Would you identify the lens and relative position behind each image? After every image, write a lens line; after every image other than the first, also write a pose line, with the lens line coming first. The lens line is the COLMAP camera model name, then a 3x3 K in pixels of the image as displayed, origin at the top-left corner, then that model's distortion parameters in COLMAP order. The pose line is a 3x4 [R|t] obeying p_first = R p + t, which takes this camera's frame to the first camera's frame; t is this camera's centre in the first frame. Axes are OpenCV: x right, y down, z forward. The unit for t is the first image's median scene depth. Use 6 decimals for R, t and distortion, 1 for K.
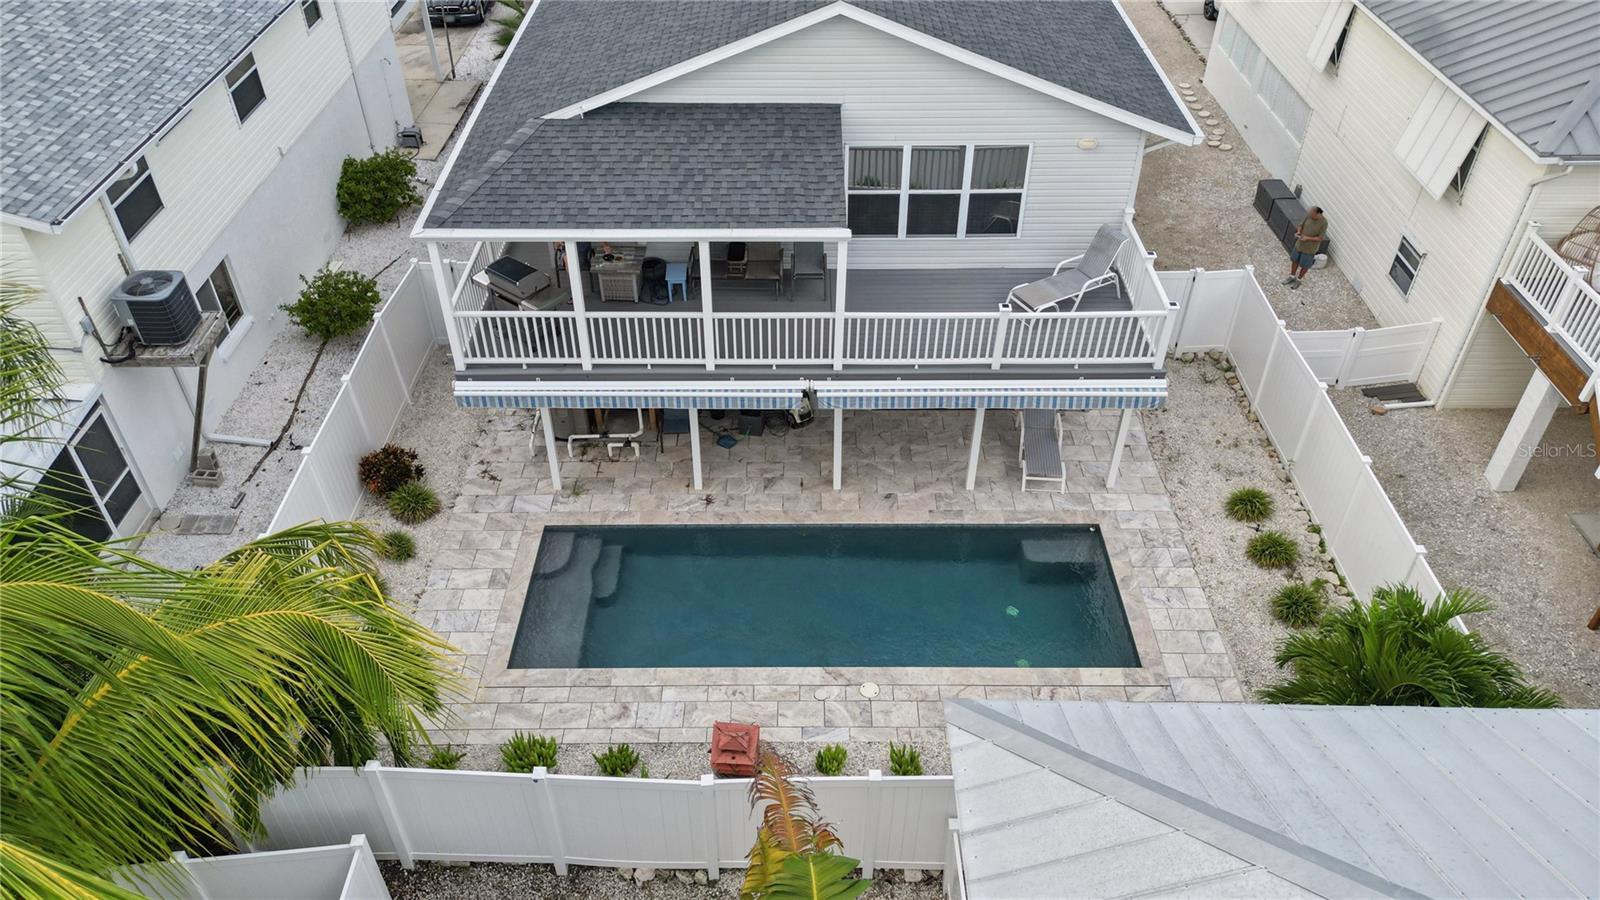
lens RADIAL K [[1135.5, 0, 800.0], [0, 1135.5, 450.0], [0, 0, 1]] dist [0.035539, -0.006267]
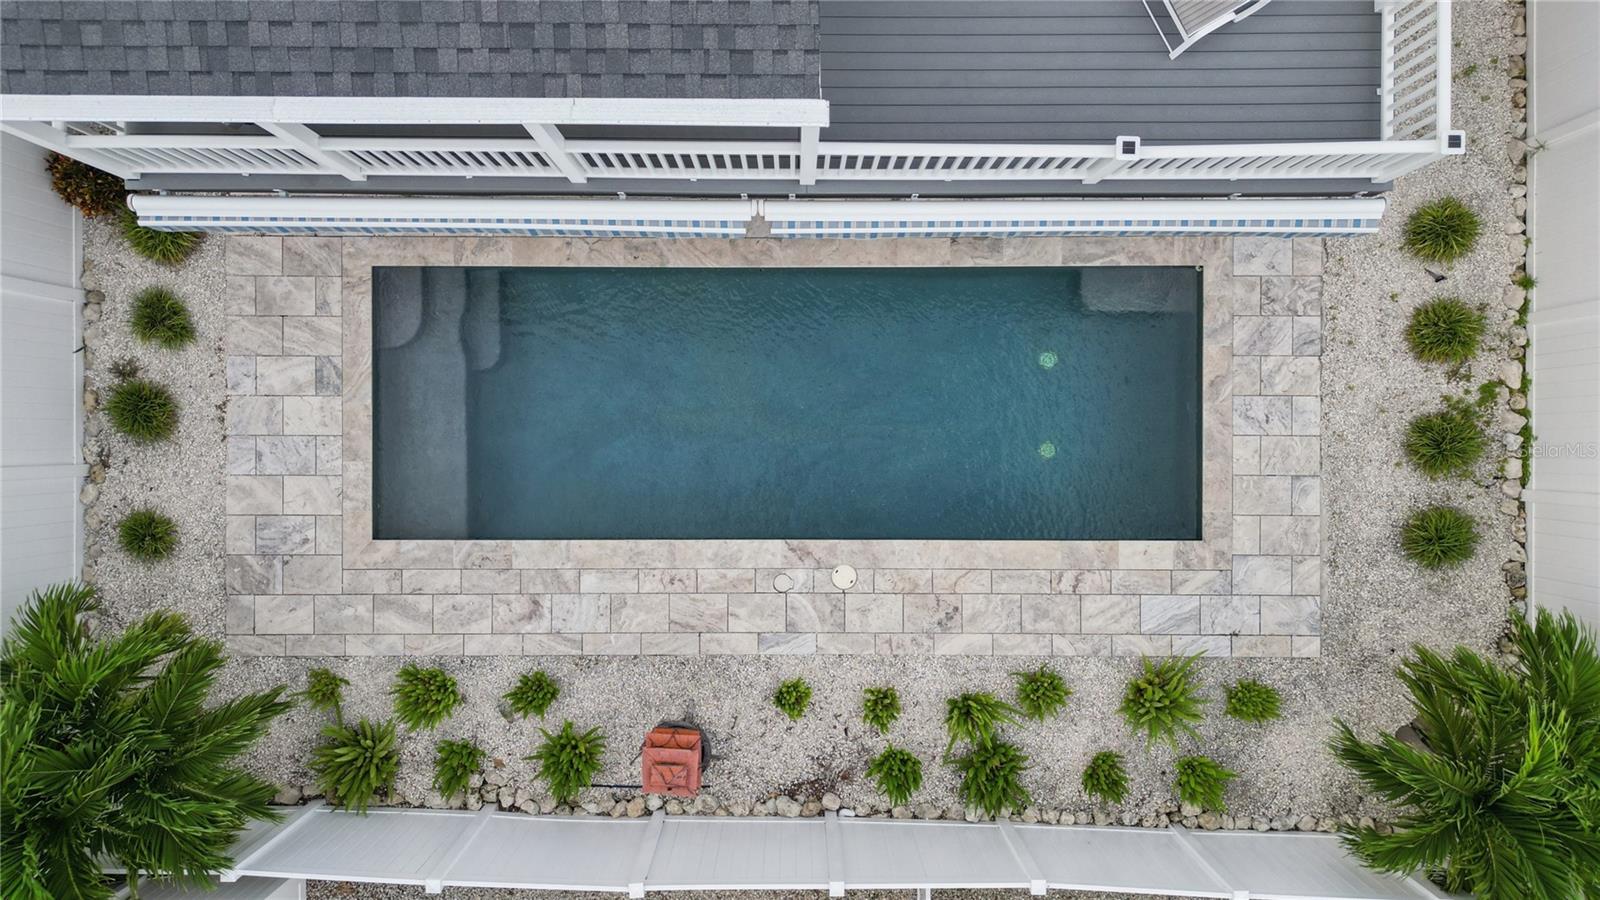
lens RADIAL K [[1138.9, 0, 802.8], [0, 1138.9, 468.4], [0, 0, 1]] dist [0.060183, -0.053189]
pose [[0.999999, -0.001019, -0.000828, 0.032855], [0.001285, 0.628723, 0.777628, -0.440604], [-0.000272, -0.777629, 0.628724, 0.556171]]
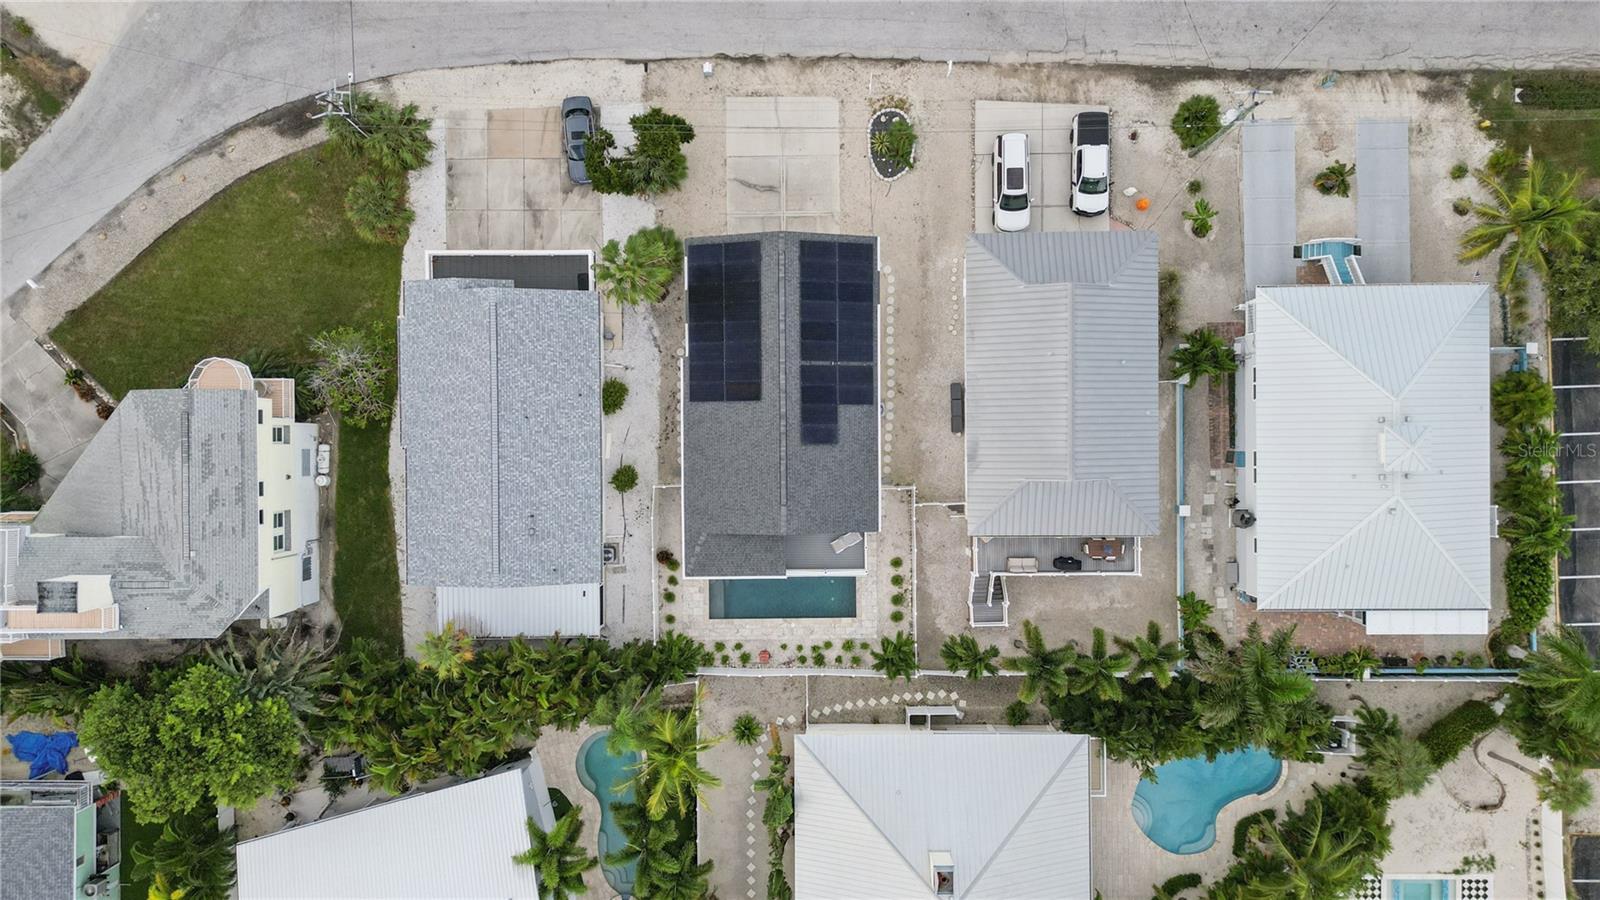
lens RADIAL K [[1135.5, 0, 800.0], [0, 1135.5, 450.0], [0, 0, 1]] dist [0.035539, -0.006267]
pose [[0.999885, -0.011354, 0.010092, 0.050484], [0.000014, 0.665013, 0.746832, -3.457254], [-0.015191, -0.746745, 0.664937, -1.387942]]
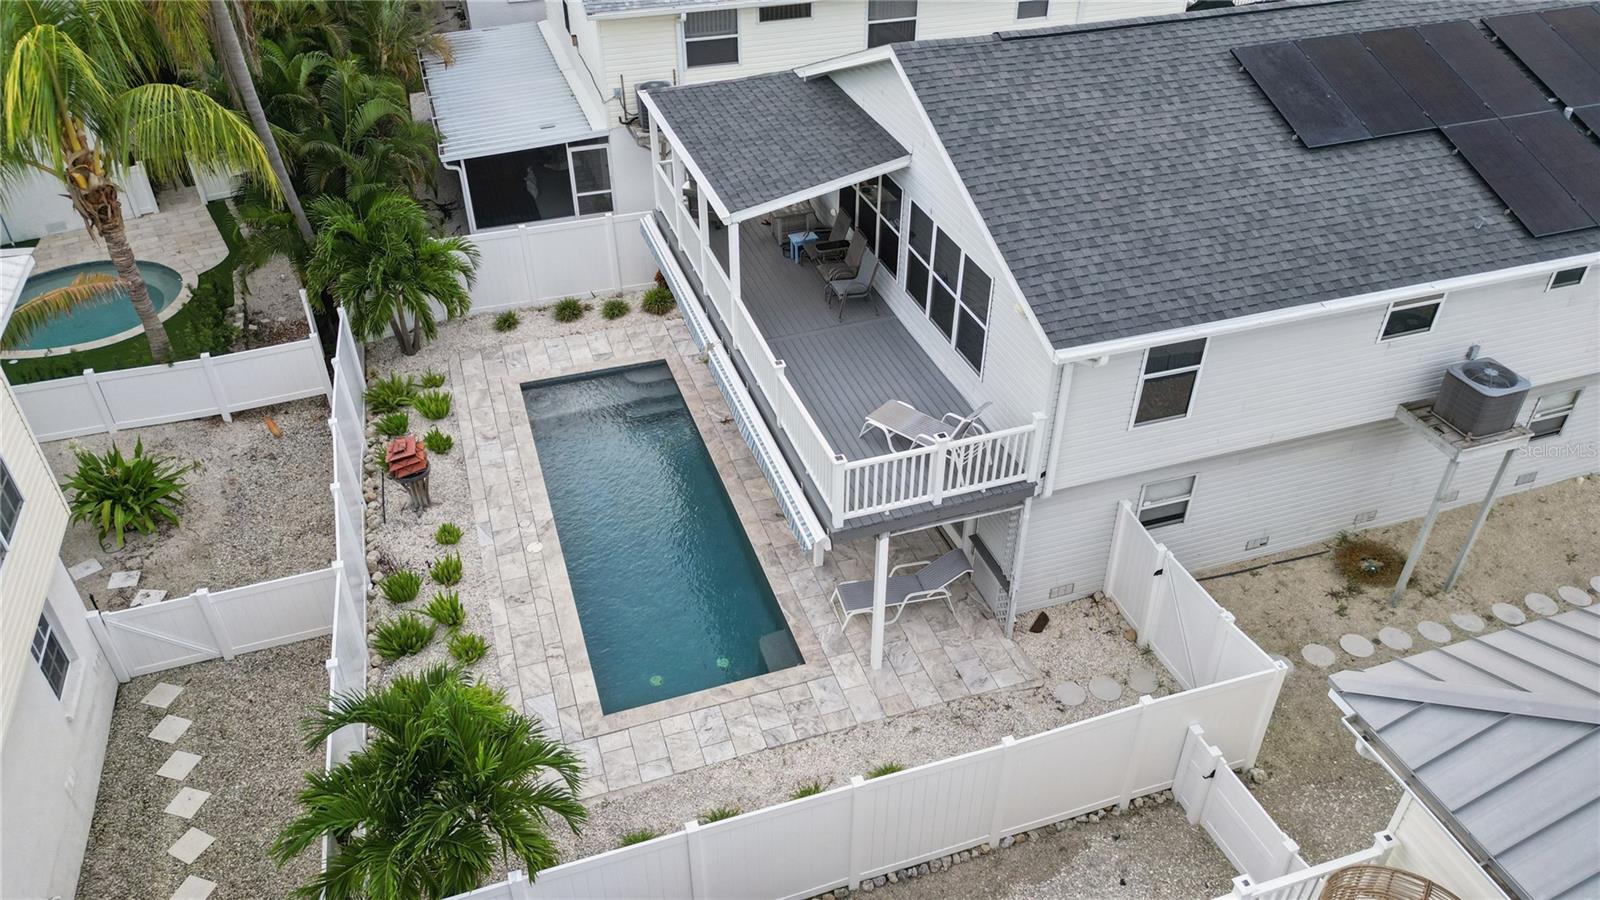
lens RADIAL K [[1135.5, 0, 800.0], [0, 1135.5, 450.0], [0, 0, 1]] dist [0.035539, -0.006267]
pose [[0.320849, 0.557984, -0.765317, 0.977624], [-0.610680, 0.739521, 0.283157, -0.357794], [0.723965, 0.376513, 0.578025, 0.474486]]
